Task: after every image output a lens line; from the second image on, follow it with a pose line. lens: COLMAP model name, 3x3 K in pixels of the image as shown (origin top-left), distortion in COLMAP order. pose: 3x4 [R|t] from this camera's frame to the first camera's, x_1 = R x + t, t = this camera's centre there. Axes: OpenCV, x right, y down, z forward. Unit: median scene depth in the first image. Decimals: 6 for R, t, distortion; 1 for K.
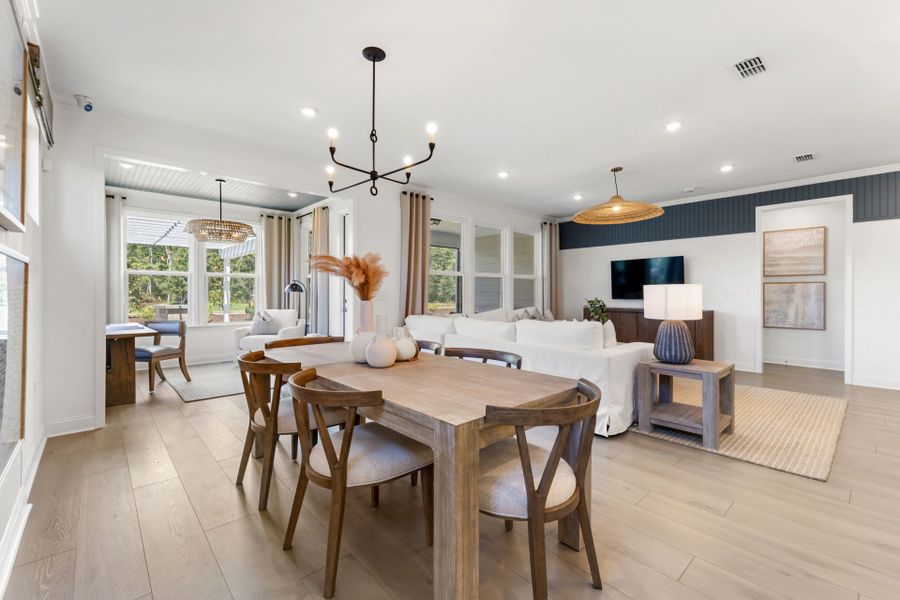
lens RADIAL K [[389.5, 0, 452.2], [0, 389.5, 296.2], [0, 0, 1]] dist [-0.002504, -0.000212]
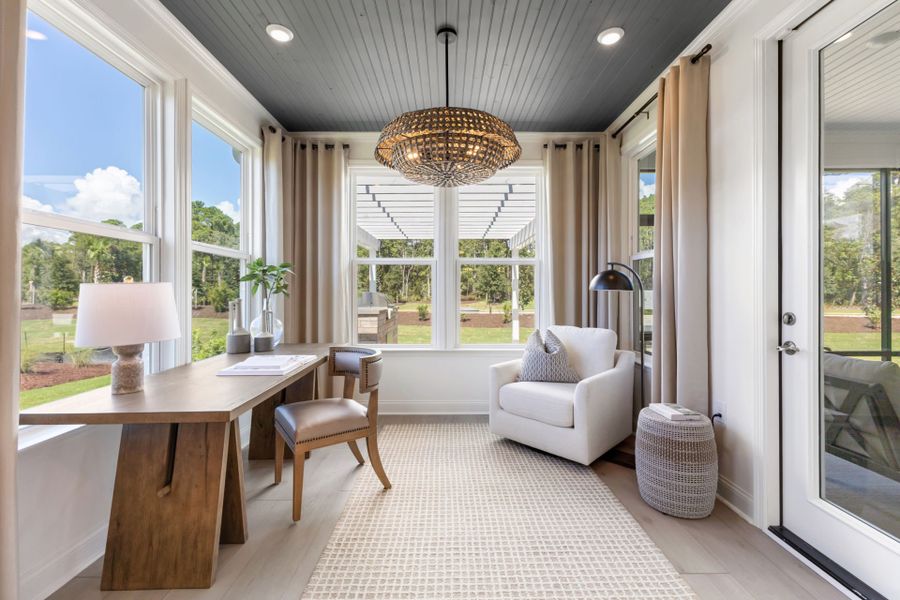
lens RADIAL K [[389.5, 0, 453.0], [0, 389.5, 292.4], [0, 0, 1]] dist [-0.002504, -0.000212]
pose [[0.748160, -0.003573, -0.663508, -0.241488], [-0.000395, 0.999983, -0.005830, -0.005616], [0.663518, 0.004623, 0.748146, 0.541213]]
